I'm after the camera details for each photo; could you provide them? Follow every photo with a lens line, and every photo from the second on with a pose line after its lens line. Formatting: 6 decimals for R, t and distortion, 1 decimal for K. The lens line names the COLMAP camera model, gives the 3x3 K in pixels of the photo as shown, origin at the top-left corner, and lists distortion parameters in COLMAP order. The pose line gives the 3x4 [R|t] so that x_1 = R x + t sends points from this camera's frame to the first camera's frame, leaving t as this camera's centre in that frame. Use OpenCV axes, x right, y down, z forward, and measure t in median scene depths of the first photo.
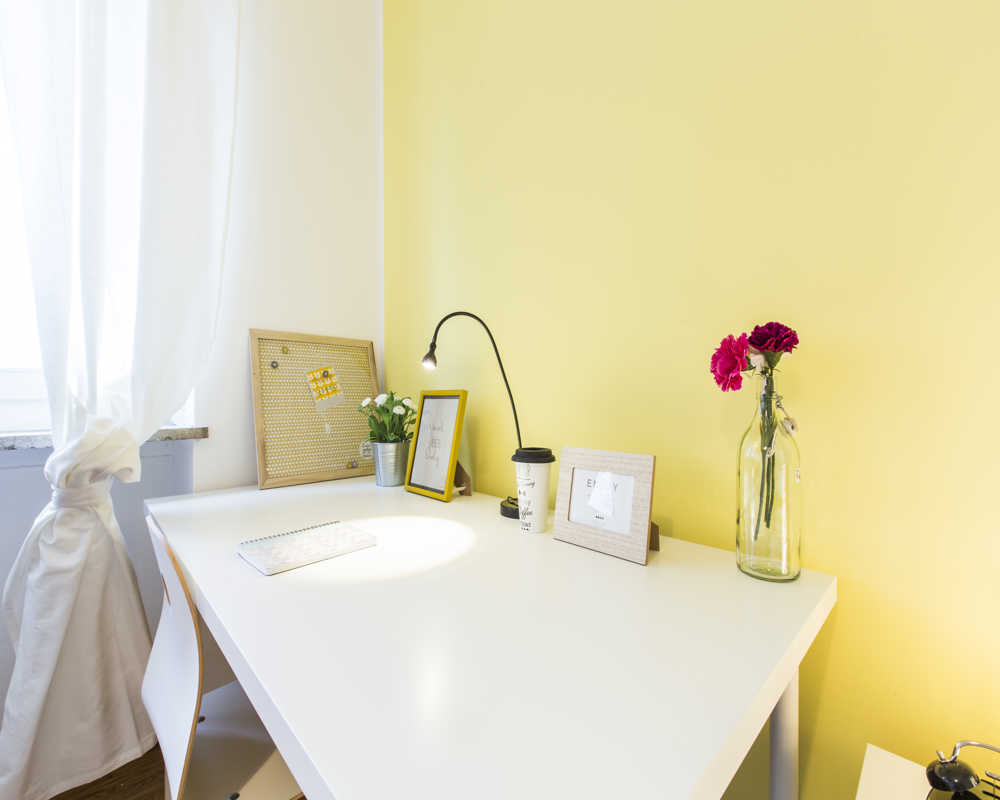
lens RADIAL K [[451.2, 0, 496.3], [0, 451.2, 403.3], [0, 0, 1]] dist [0.006984, 0.000162]
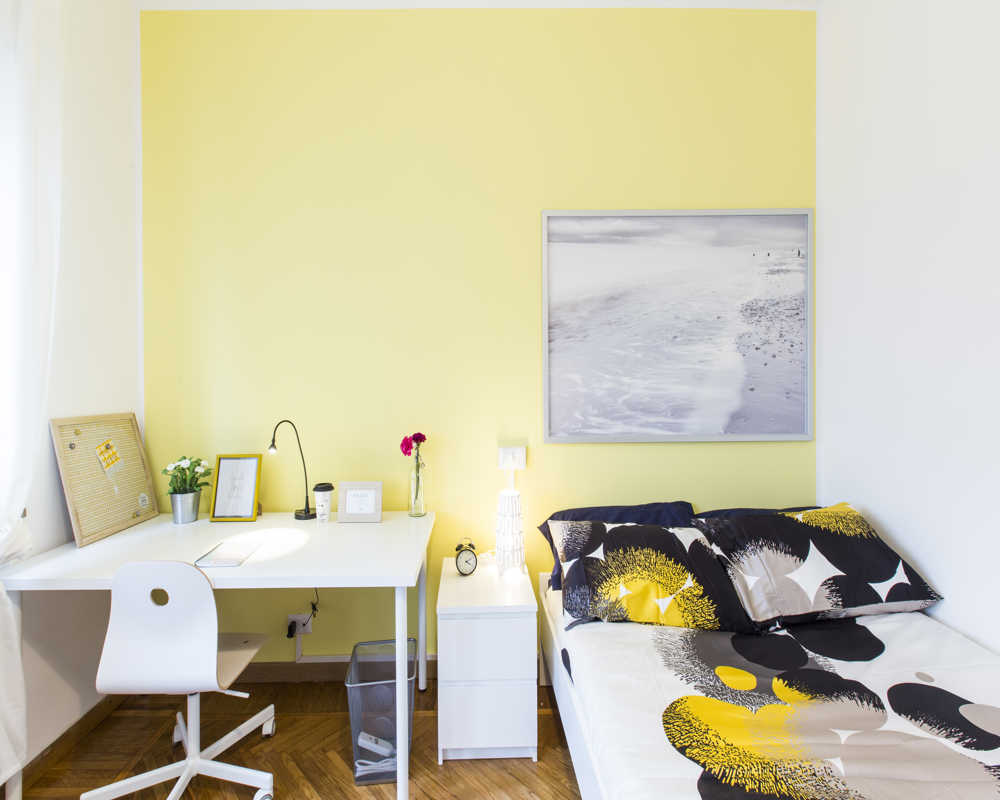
lens RADIAL K [[451.2, 0, 478.3], [0, 451.2, 381.2], [0, 0, 1]] dist [0.006984, 0.000162]
pose [[0.676464, -0.002983, 0.736470, -0.648674], [0.015710, 0.999823, -0.010380, -0.230386], [-0.736309, 0.018592, 0.676390, -0.651785]]
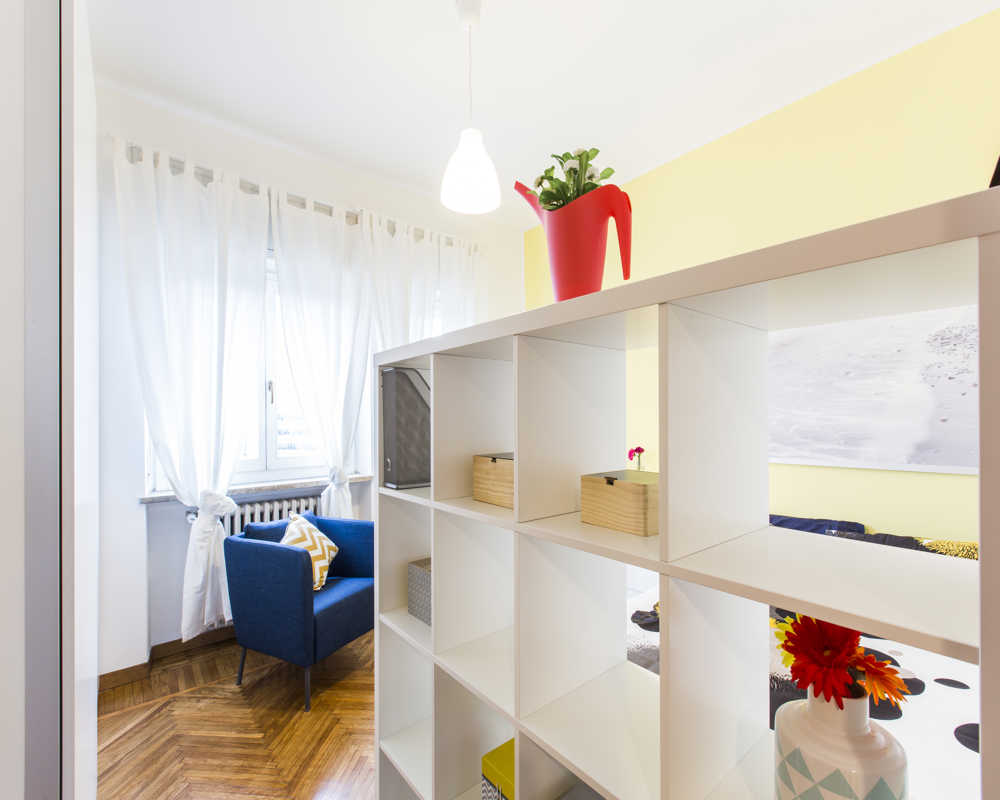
lens RADIAL K [[451.2, 0, 495.4], [0, 451.2, 418.5], [0, 0, 1]] dist [0.006984, 0.000162]
pose [[0.997387, -0.012184, -0.071205, -0.275929], [0.011573, 0.999893, -0.008979, -0.214709], [0.071307, 0.008131, 0.997421, -1.869206]]
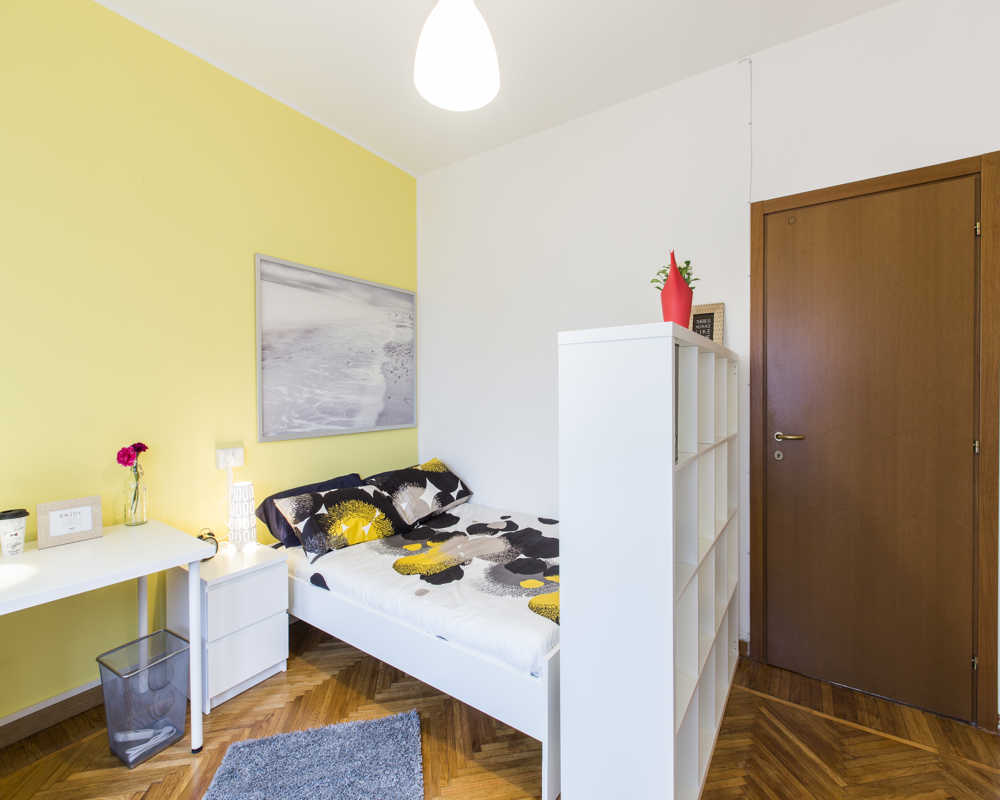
lens RADIAL K [[451.2, 0, 496.1], [0, 451.2, 396.5], [0, 0, 1]] dist [0.006984, 0.000162]
pose [[-0.204014, -0.005145, 0.978954, -1.398152], [0.023717, 0.999667, 0.010197, -0.221379], [-0.978681, 0.025298, -0.203824, -0.373628]]
